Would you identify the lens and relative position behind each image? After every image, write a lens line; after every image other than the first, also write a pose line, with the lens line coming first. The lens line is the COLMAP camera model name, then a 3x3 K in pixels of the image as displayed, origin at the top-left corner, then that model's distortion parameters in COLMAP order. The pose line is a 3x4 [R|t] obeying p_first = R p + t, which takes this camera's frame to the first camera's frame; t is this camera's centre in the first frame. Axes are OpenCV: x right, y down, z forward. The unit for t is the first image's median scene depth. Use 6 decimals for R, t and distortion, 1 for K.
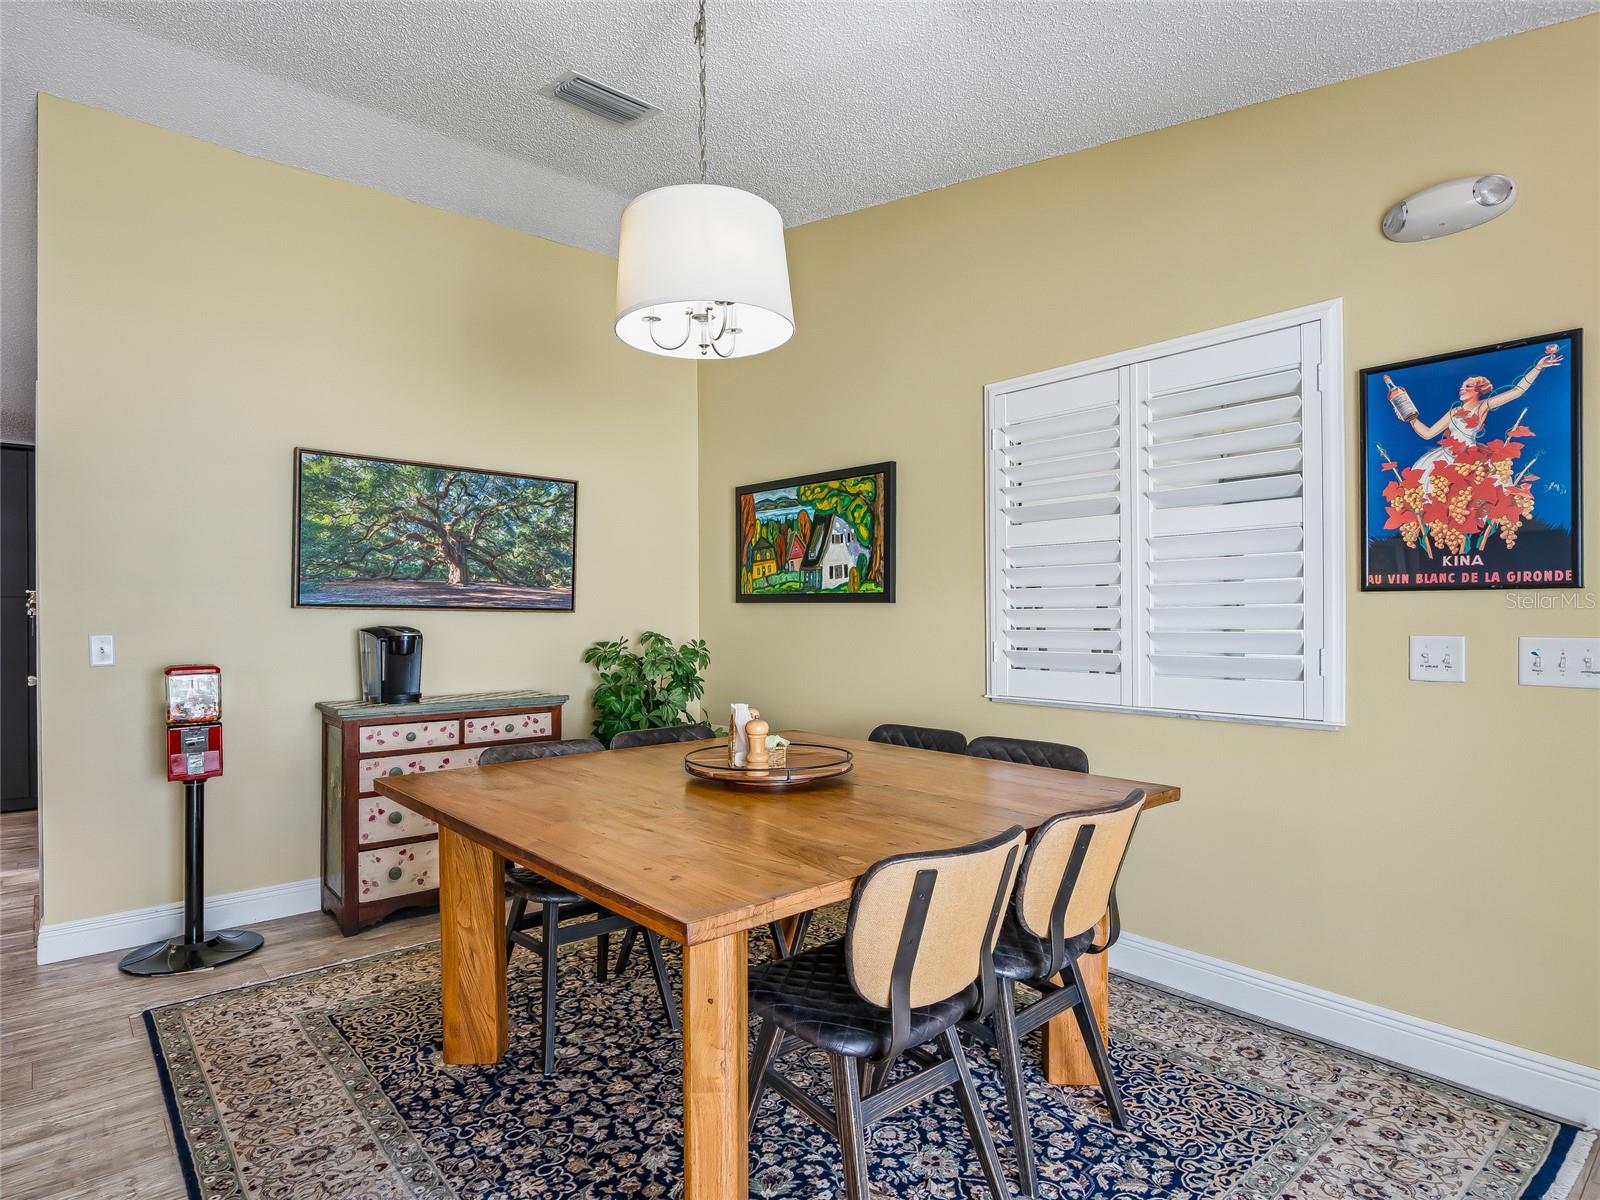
lens RADIAL K [[900.4, 0, 790.4], [0, 900.4, 605.0], [0, 0, 1]] dist [-0.021106, 0.016116]
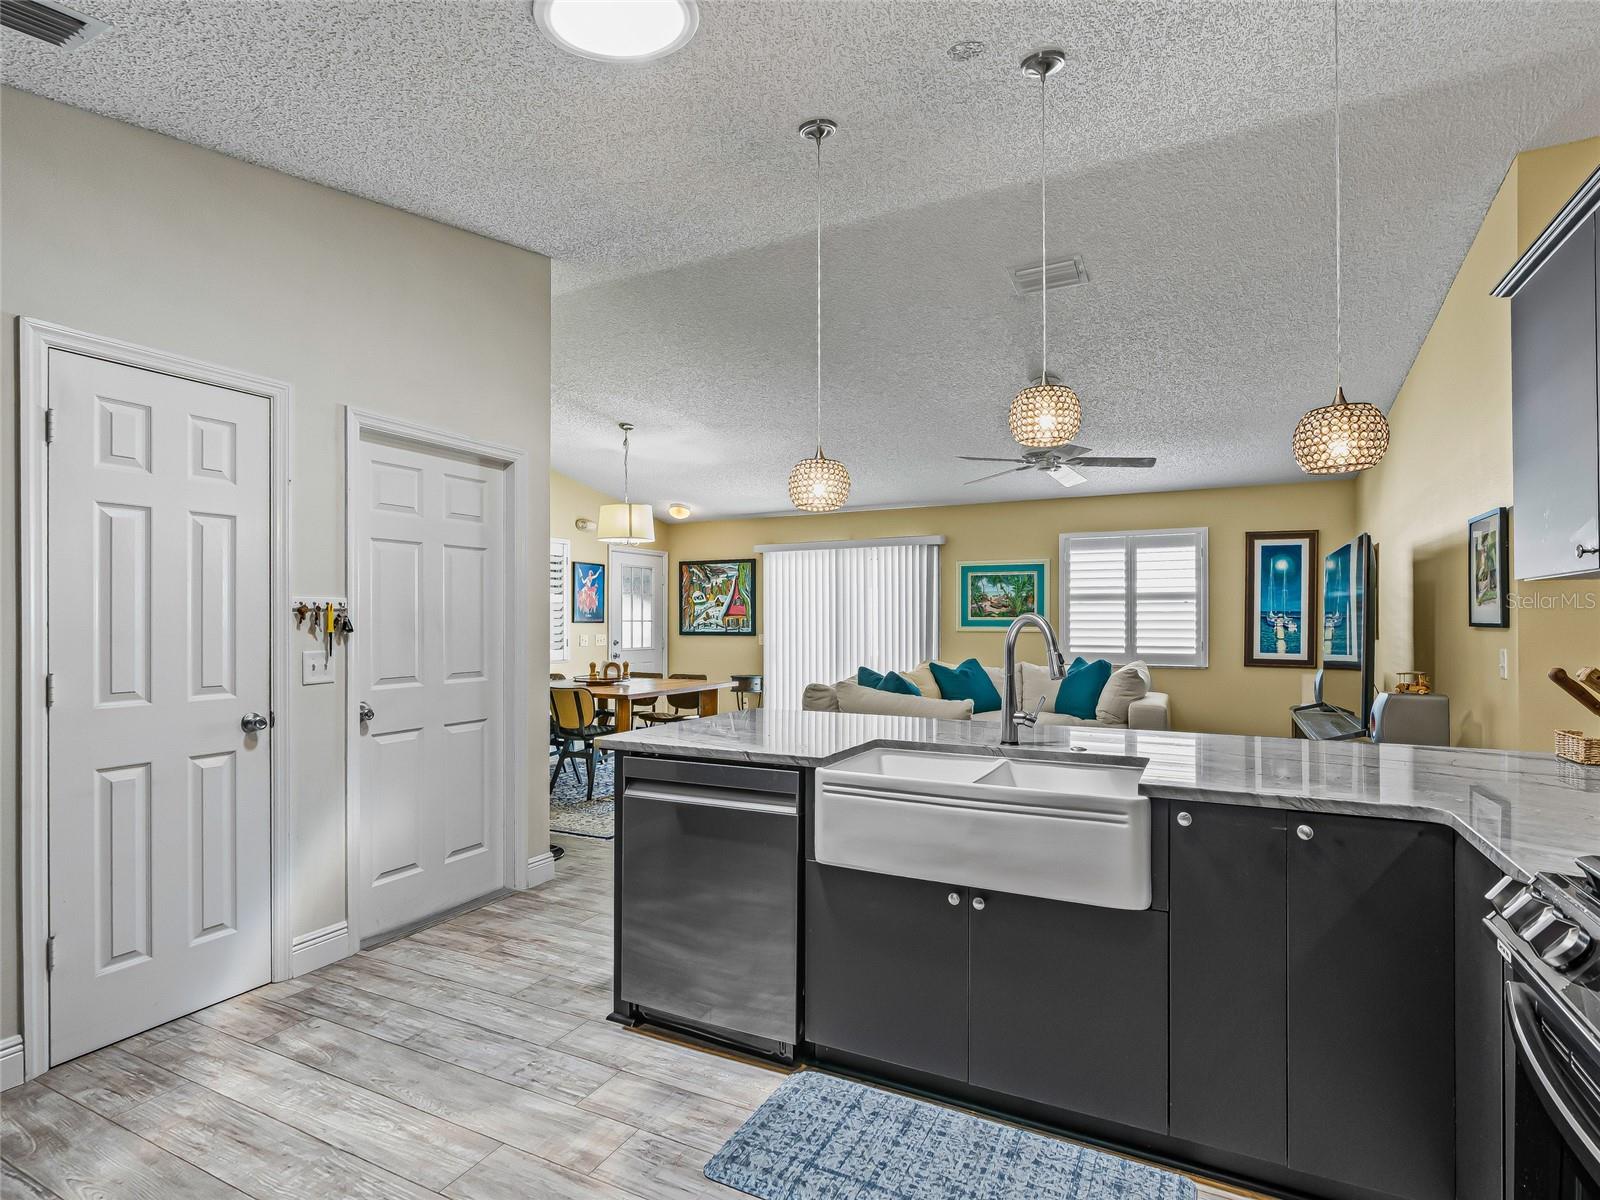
lens RADIAL K [[833.1, 0, 791.8], [0, 833.1, 615.2], [0, 0, 1]] dist [-0.013990, 0.002872]
pose [[-0.385353, 0.013676, 0.922668, -1.792229], [-0.011284, 0.999746, -0.019532, 0.006600], [-0.922700, -0.017938, -0.385101, 0.946667]]
